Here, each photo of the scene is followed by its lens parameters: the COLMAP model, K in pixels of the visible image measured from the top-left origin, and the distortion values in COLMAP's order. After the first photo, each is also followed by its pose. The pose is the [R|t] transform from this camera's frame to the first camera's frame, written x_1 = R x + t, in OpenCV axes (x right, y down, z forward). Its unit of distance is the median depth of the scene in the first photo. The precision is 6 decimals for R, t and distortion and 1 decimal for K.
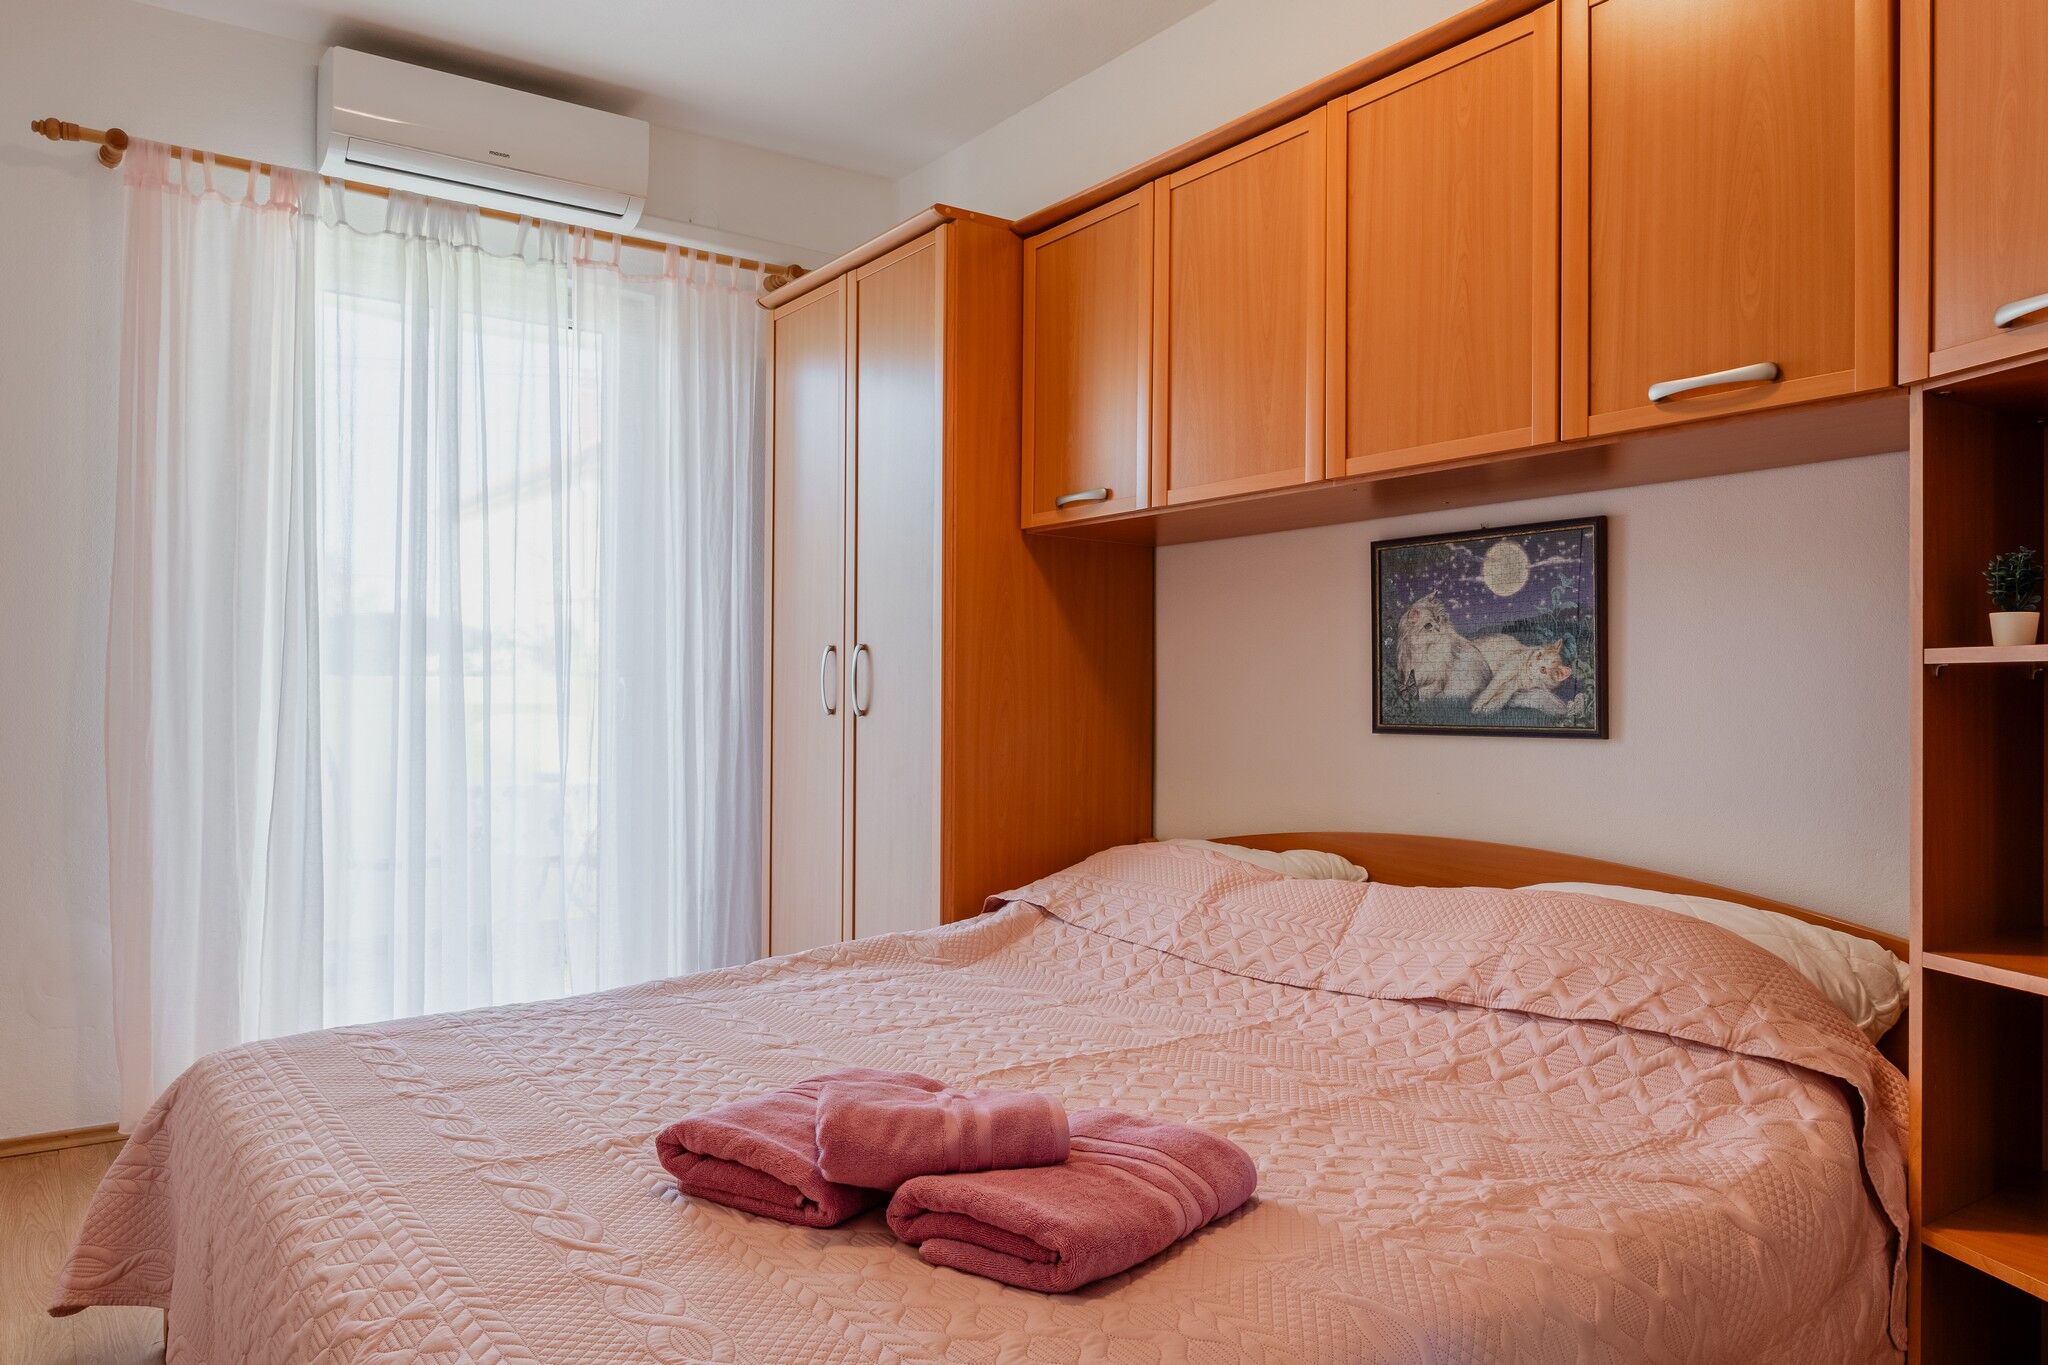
lens RADIAL K [[1427.9, 0, 1024.0], [0, 1427.9, 682.5], [0, 0, 1]] dist [0.001679, -0.007265]
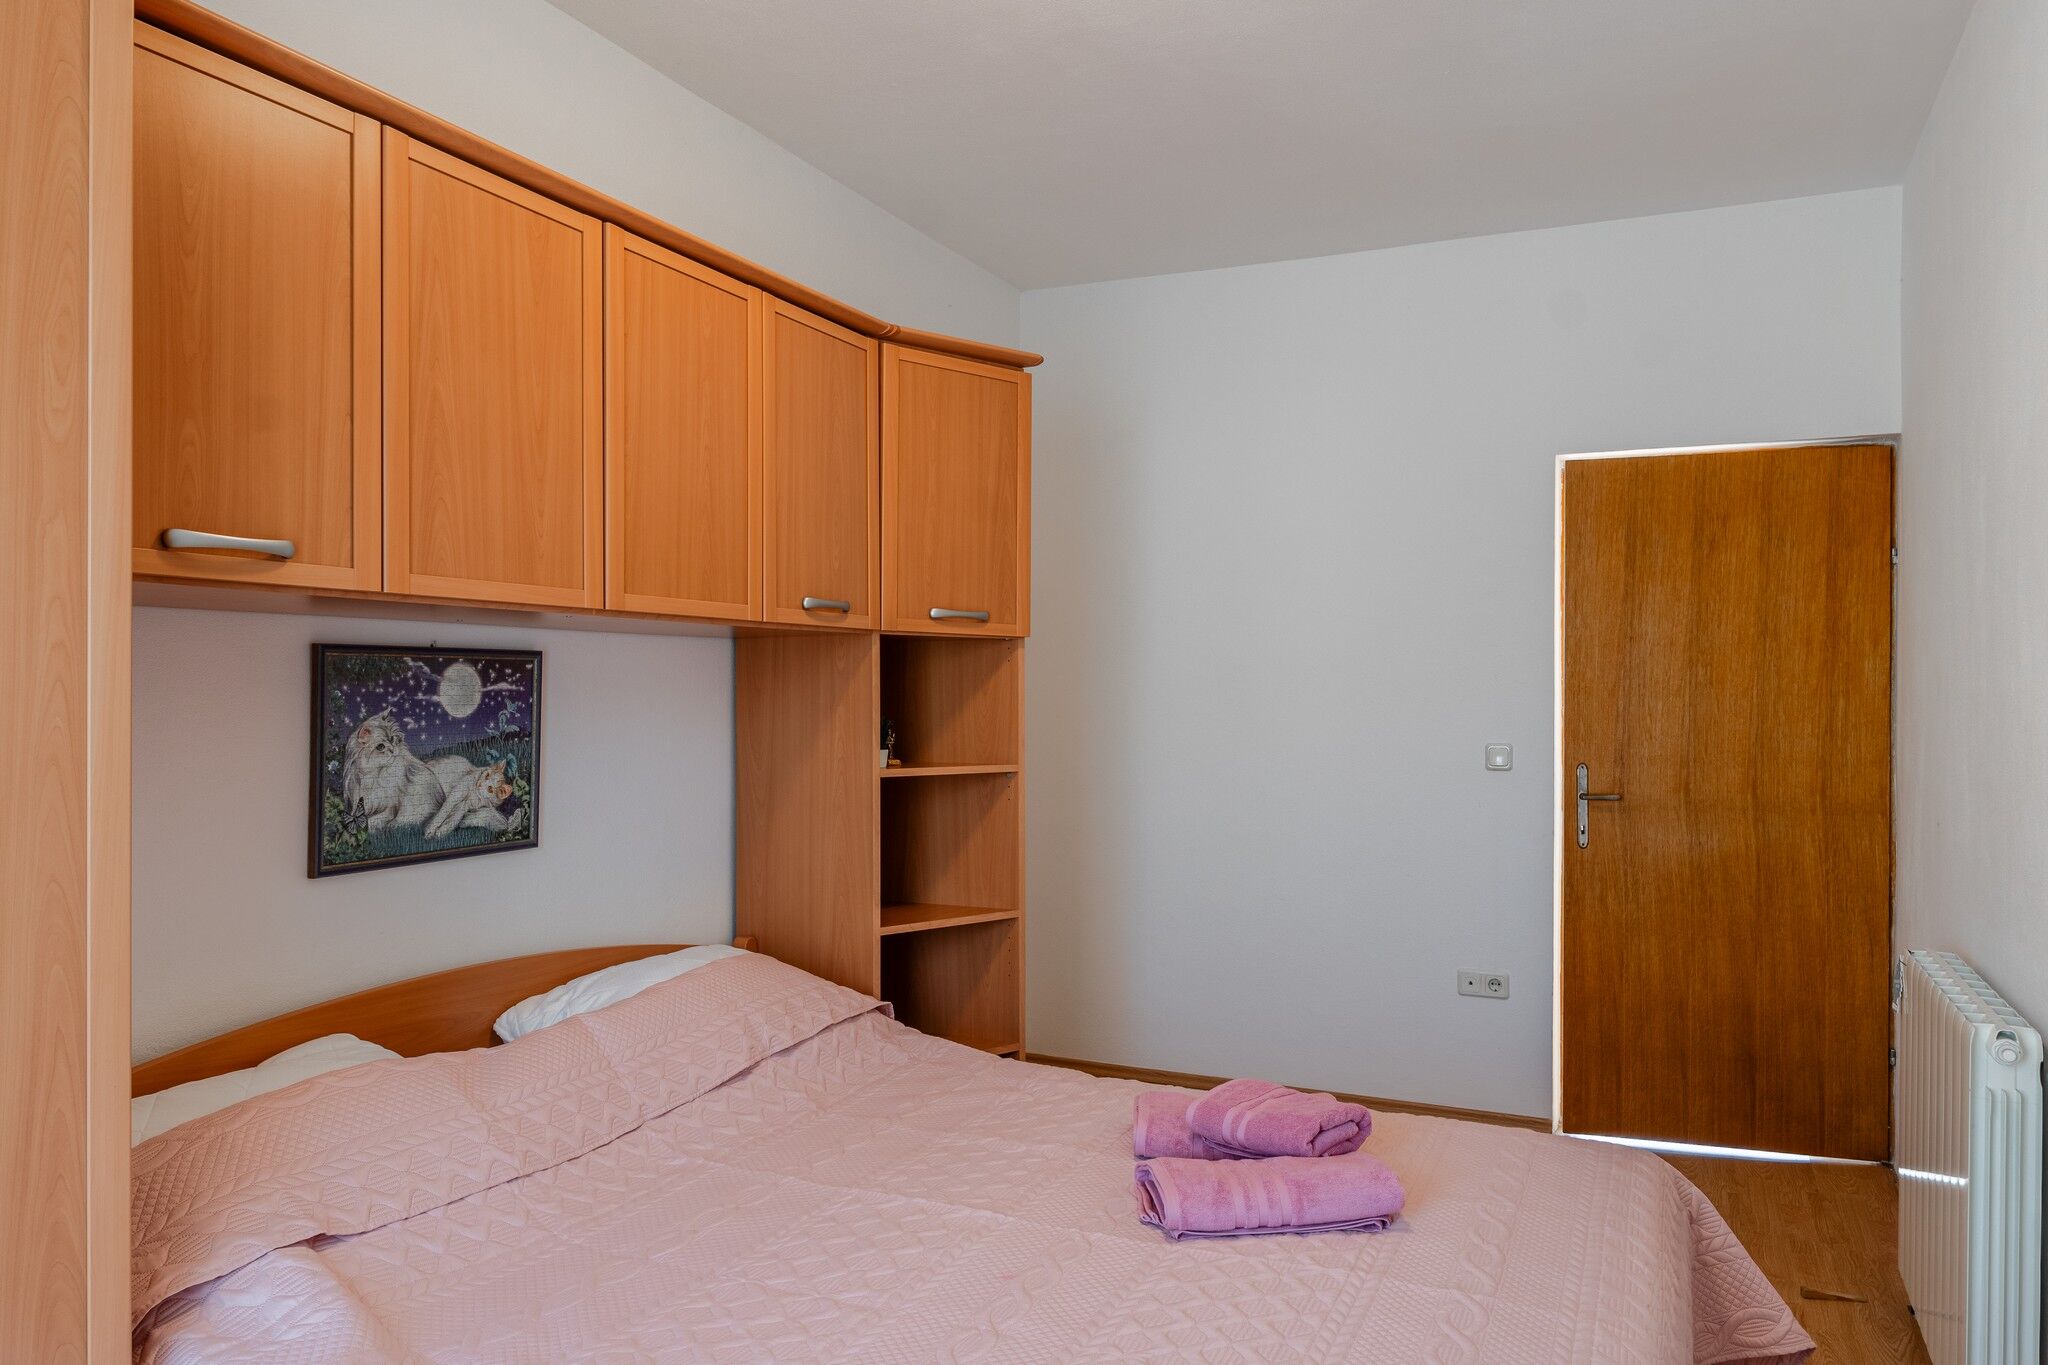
lens RADIAL K [[1427.9, 0, 1024.0], [0, 1427.9, 682.5], [0, 0, 1]] dist [0.001679, -0.007265]
pose [[-0.502967, -0.002140, 0.864303, -0.714331], [-0.015314, 0.999862, -0.006436, -0.083215], [-0.864170, -0.016473, -0.502930, 1.143094]]
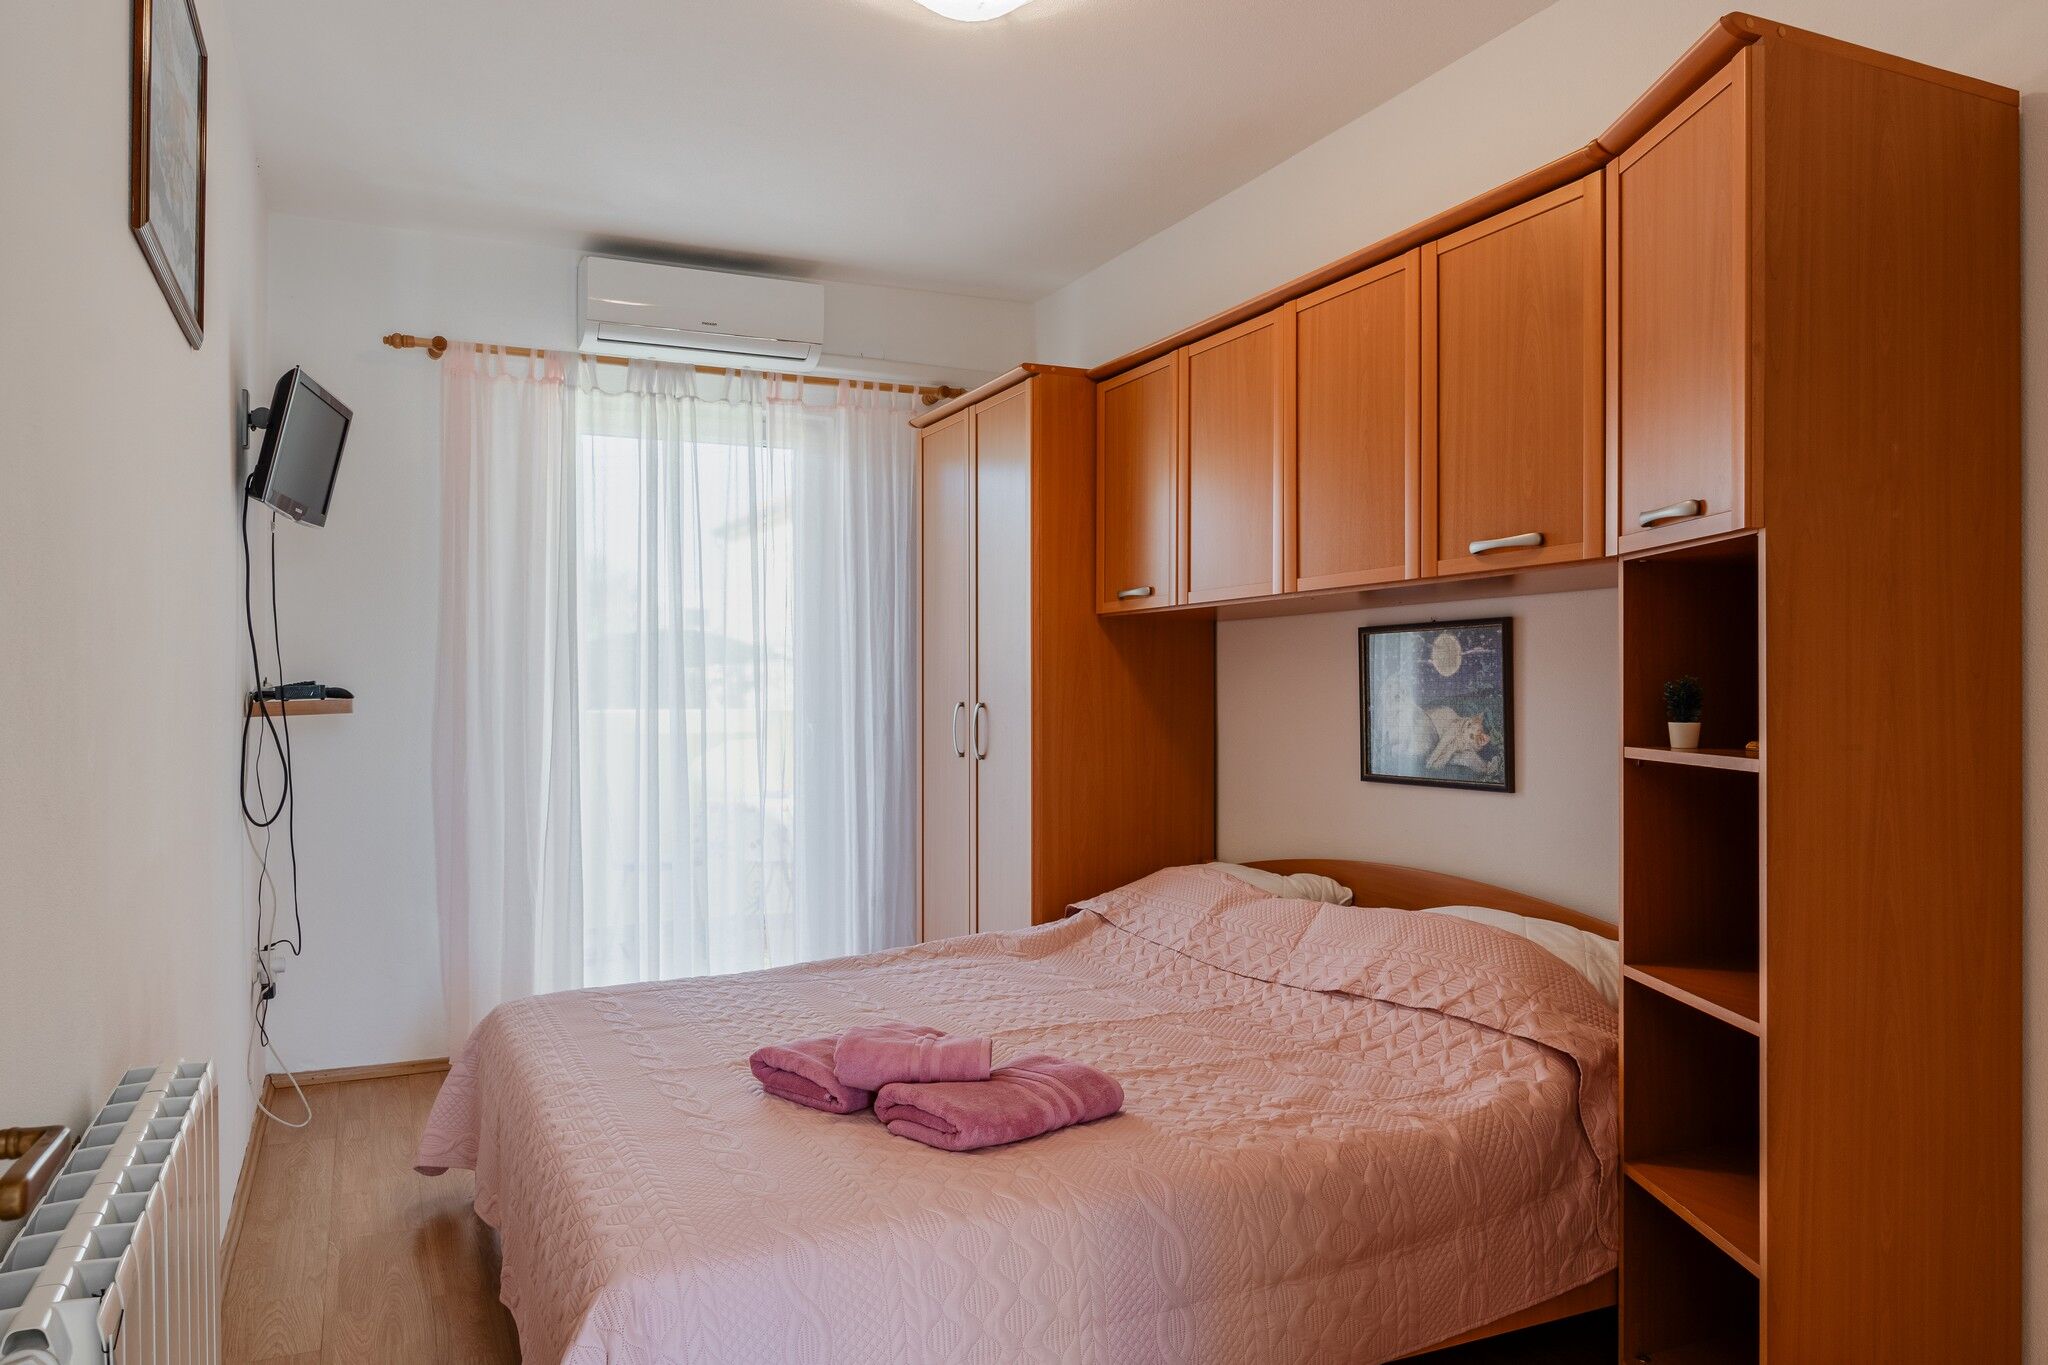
lens RADIAL K [[1427.9, 0, 1024.0], [0, 1427.9, 682.5], [0, 0, 1]] dist [0.001679, -0.007265]
pose [[0.983533, -0.008144, -0.180545, 0.194537], [0.008524, 0.999963, 0.001328, -0.058837], [0.180528, -0.002845, 0.983566, -0.300814]]
